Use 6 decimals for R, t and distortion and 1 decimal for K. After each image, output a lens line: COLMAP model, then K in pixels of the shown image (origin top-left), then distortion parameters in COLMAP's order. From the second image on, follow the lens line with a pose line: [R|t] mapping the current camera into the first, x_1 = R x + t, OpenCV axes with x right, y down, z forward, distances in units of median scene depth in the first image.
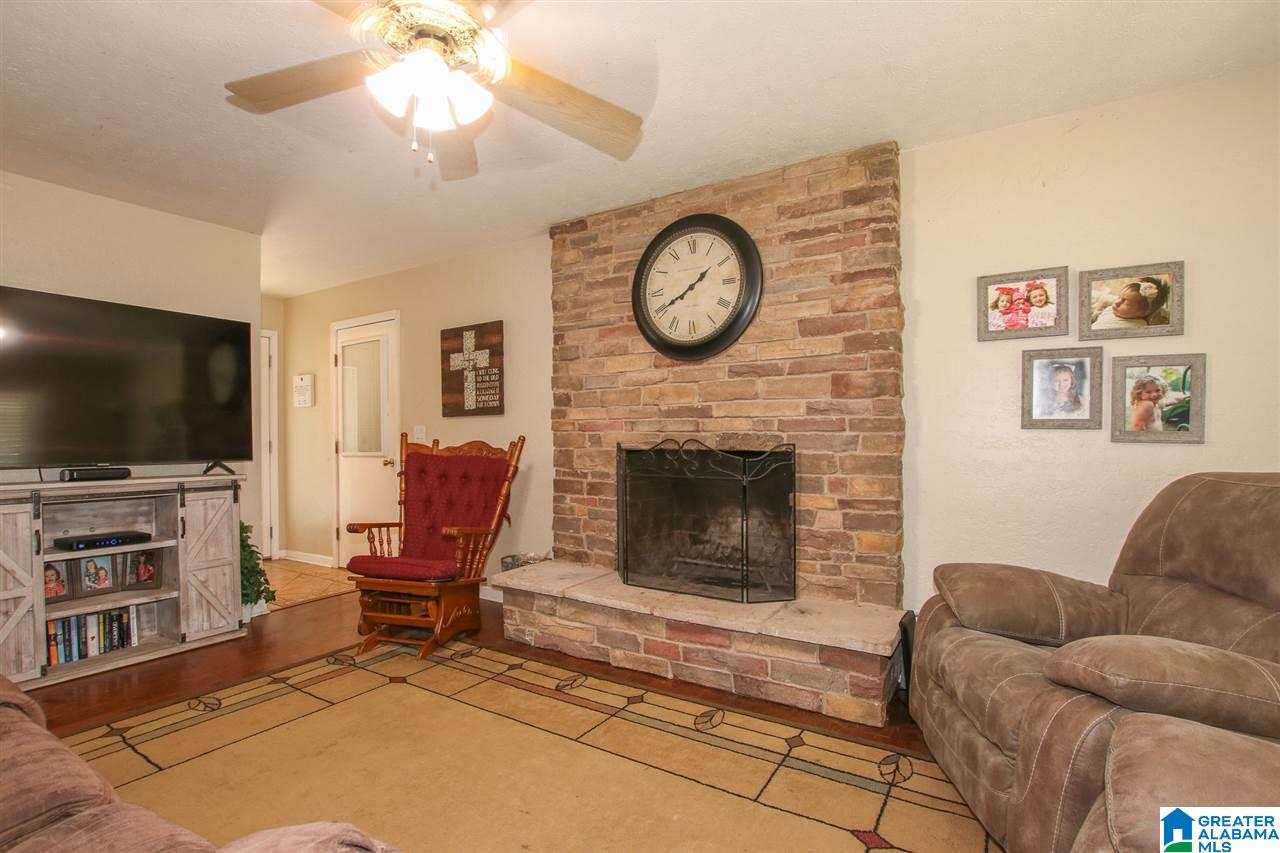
lens RADIAL K [[603.6, 0, 636.5], [0, 603.6, 442.6], [0, 0, 1]] dist [-0.038347, 0.006824]
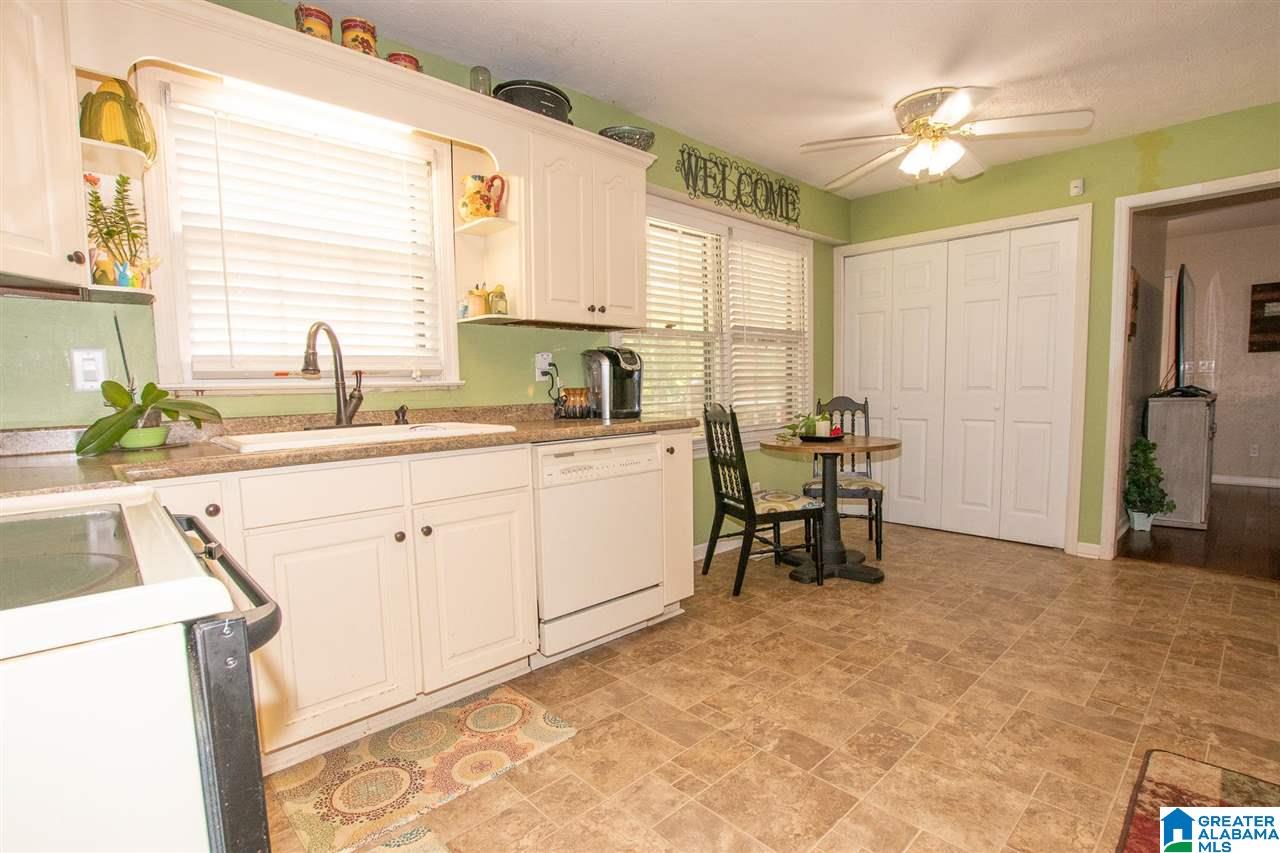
lens RADIAL K [[598.0, 0, 633.6], [0, 598.0, 440.0], [0, 0, 1]] dist [-0.028375, 0.001613]
pose [[0.967513, 0.007819, -0.252701, -1.753794], [0.015252, 0.995896, 0.089208, 0.018262], [0.252361, -0.090164, 0.963423, -0.760385]]
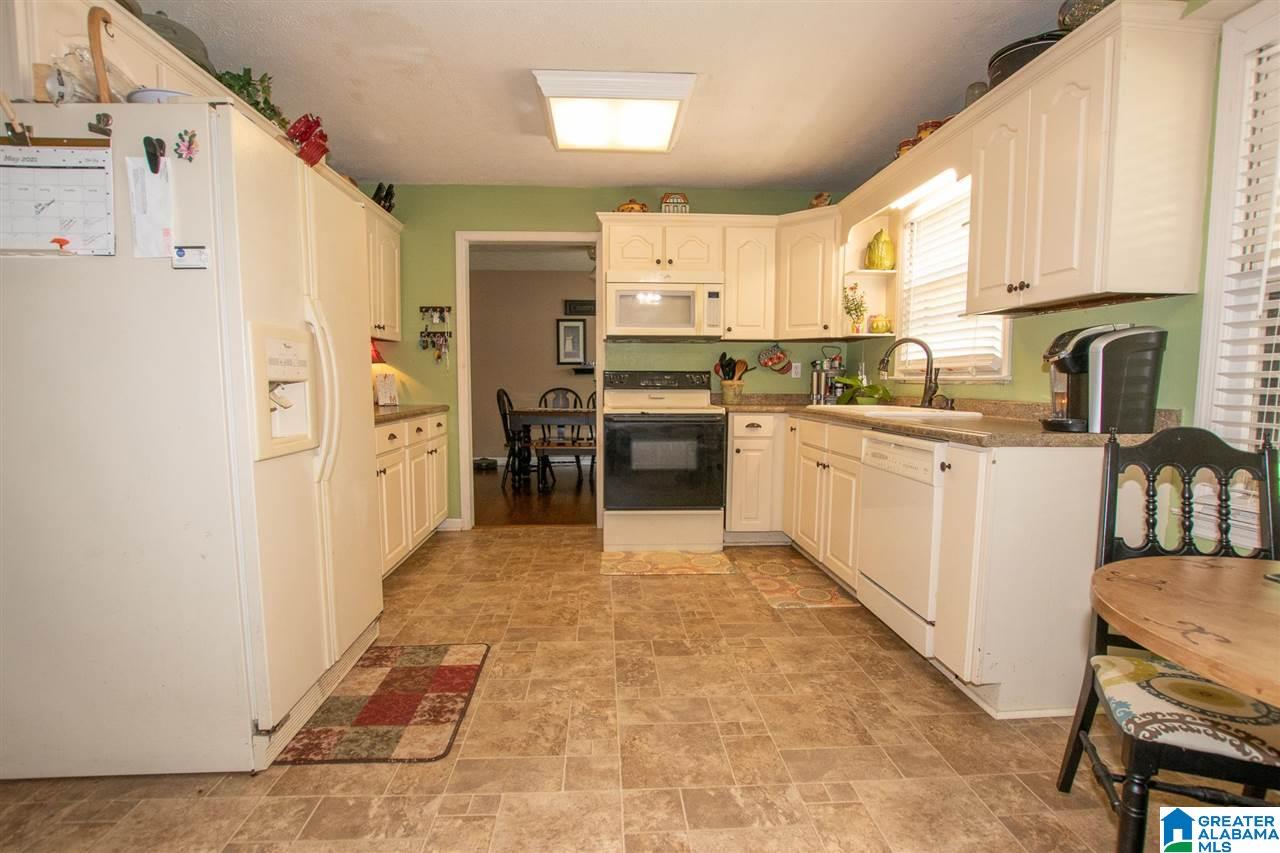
lens RADIAL K [[603.6, 0, 636.5], [0, 603.6, 442.6], [0, 0, 1]] dist [-0.038347, 0.006824]
pose [[-0.810574, 0.058135, -0.582743, -1.290668], [-0.004013, 0.994486, 0.104792, 0.015138], [0.585622, 0.087280, -0.805872, 0.310519]]
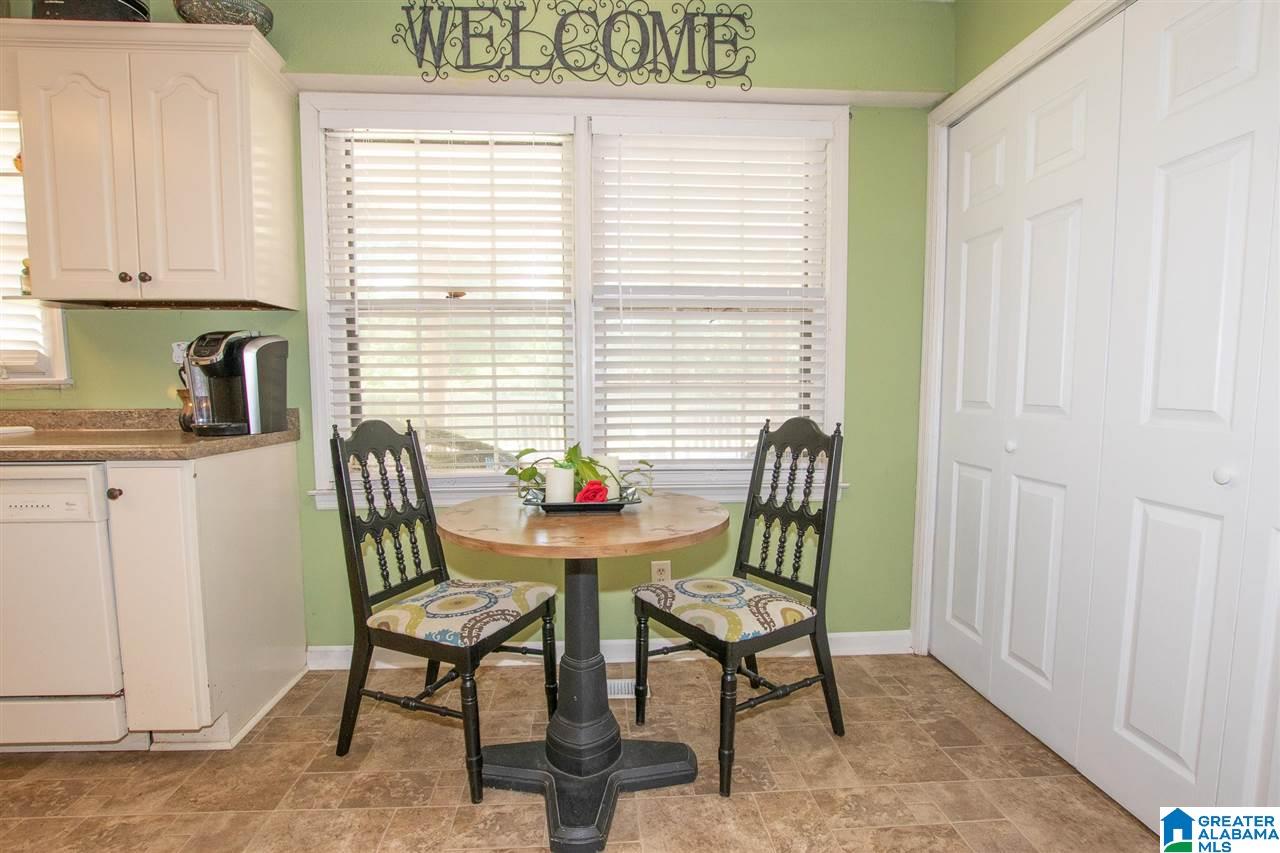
lens RADIAL K [[609.7, 0, 635.9], [0, 609.7, 442.1], [0, 0, 1]] dist [-0.029953, 0.002104]
pose [[0.596174, 0.075545, -0.799293, -1.265577], [-0.003185, 0.995778, 0.091740, 0.015058], [0.802849, -0.052147, 0.593898, 0.058620]]
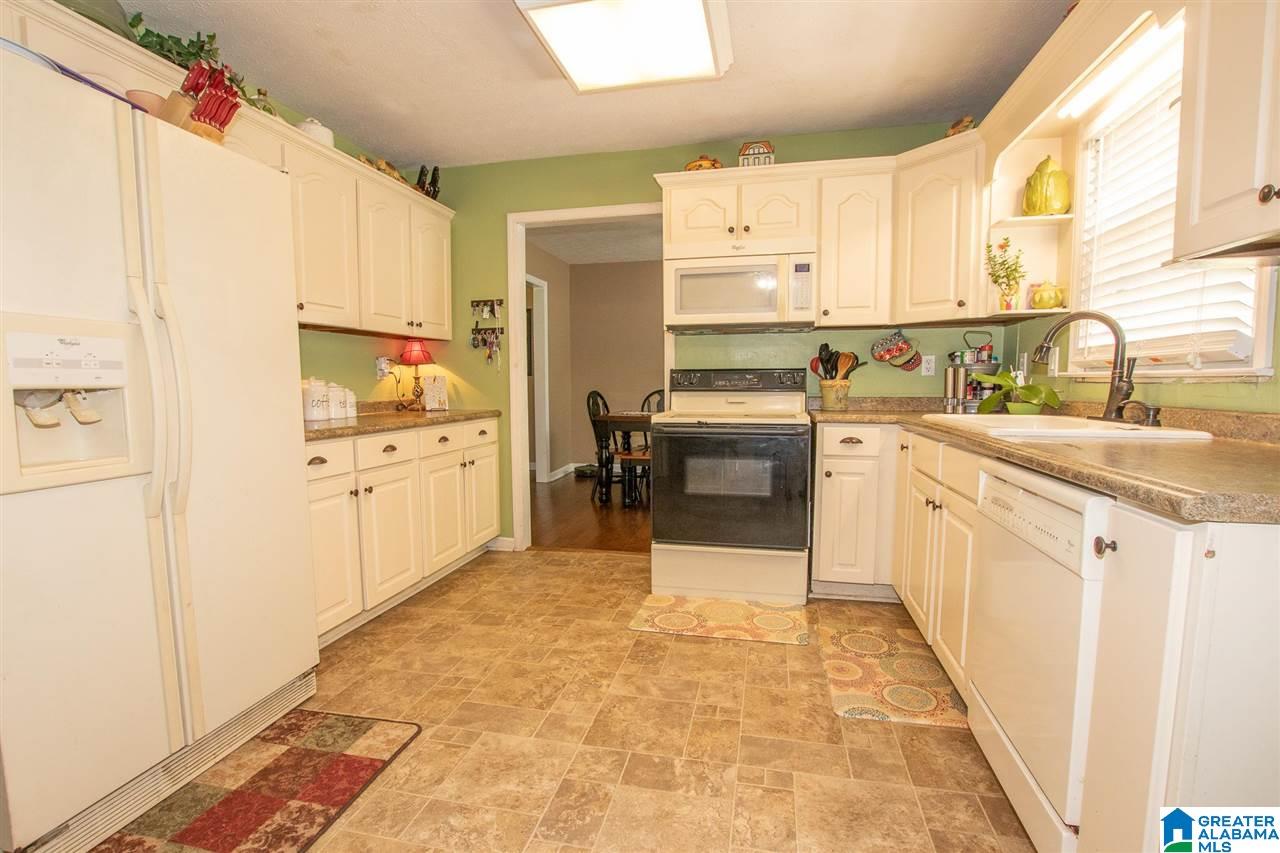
lens RADIAL K [[609.7, 0, 635.9], [0, 609.7, 442.1], [0, 0, 1]] dist [-0.029953, 0.002104]
pose [[-0.939171, 0.040766, -0.341021, -1.567213], [0.005829, 0.994680, 0.102851, 0.014372], [0.343400, 0.094606, -0.934412, 0.208422]]
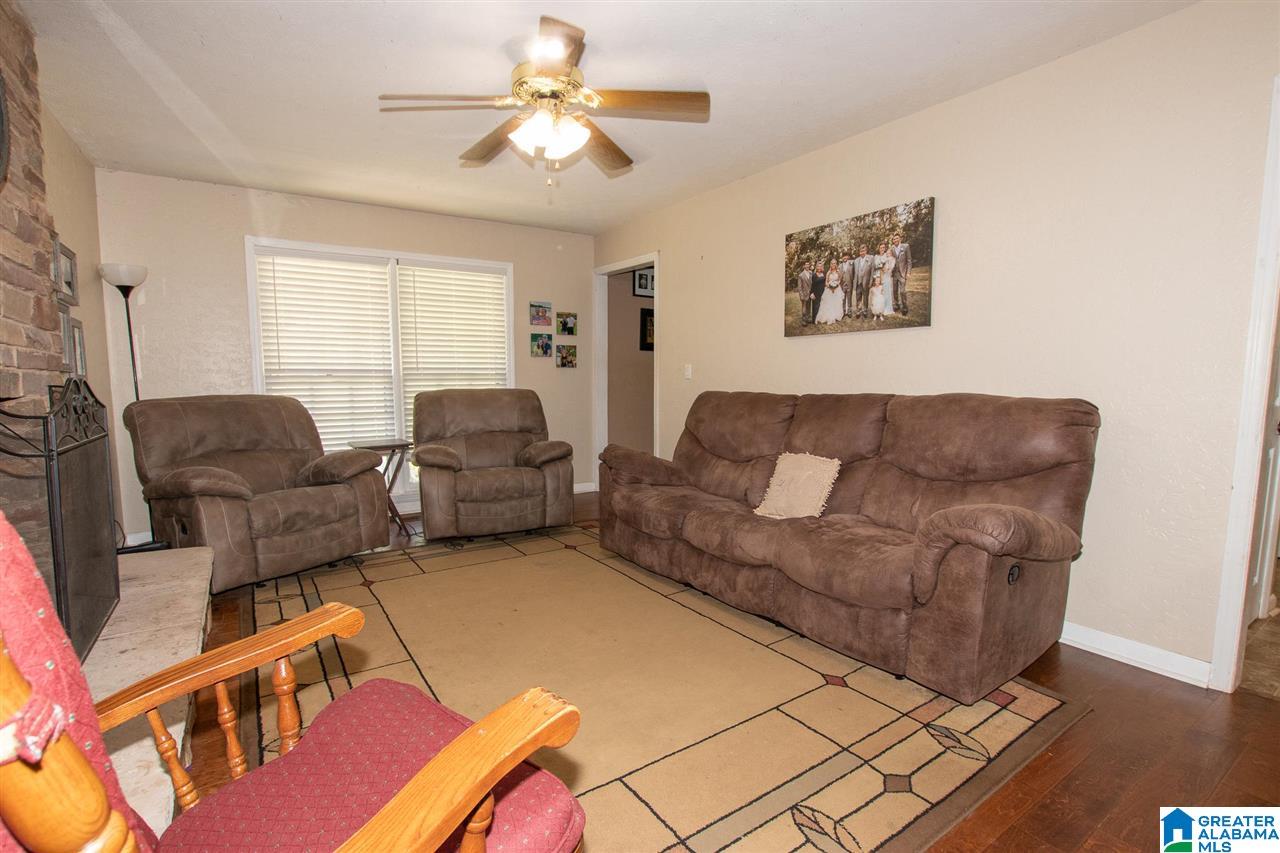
lens RADIAL K [[598.0, 0, 633.6], [0, 598.0, 440.0], [0, 0, 1]] dist [-0.028375, 0.001613]
pose [[-0.914913, -0.037909, 0.401868, -0.597376], [0.006014, 0.994190, 0.107475, -0.004645], [-0.403607, 0.100747, -0.909368, 1.203362]]
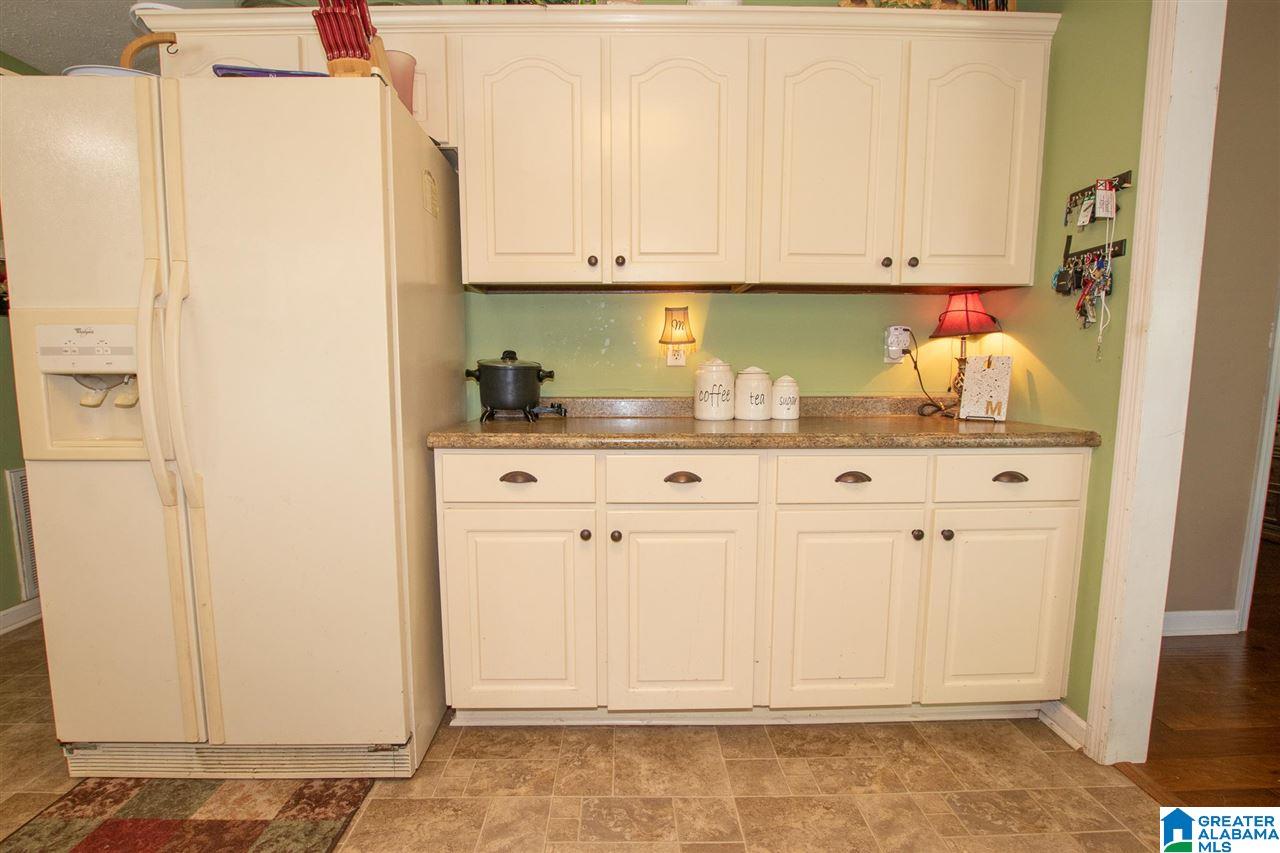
lens RADIAL K [[603.6, 0, 636.5], [0, 603.6, 442.6], [0, 0, 1]] dist [-0.038347, 0.006824]
pose [[-0.551423, -0.096488, 0.828627, -1.926128], [0.005706, 0.992829, 0.119406, 0.018572], [-0.834206, 0.070571, -0.546918, -0.389225]]
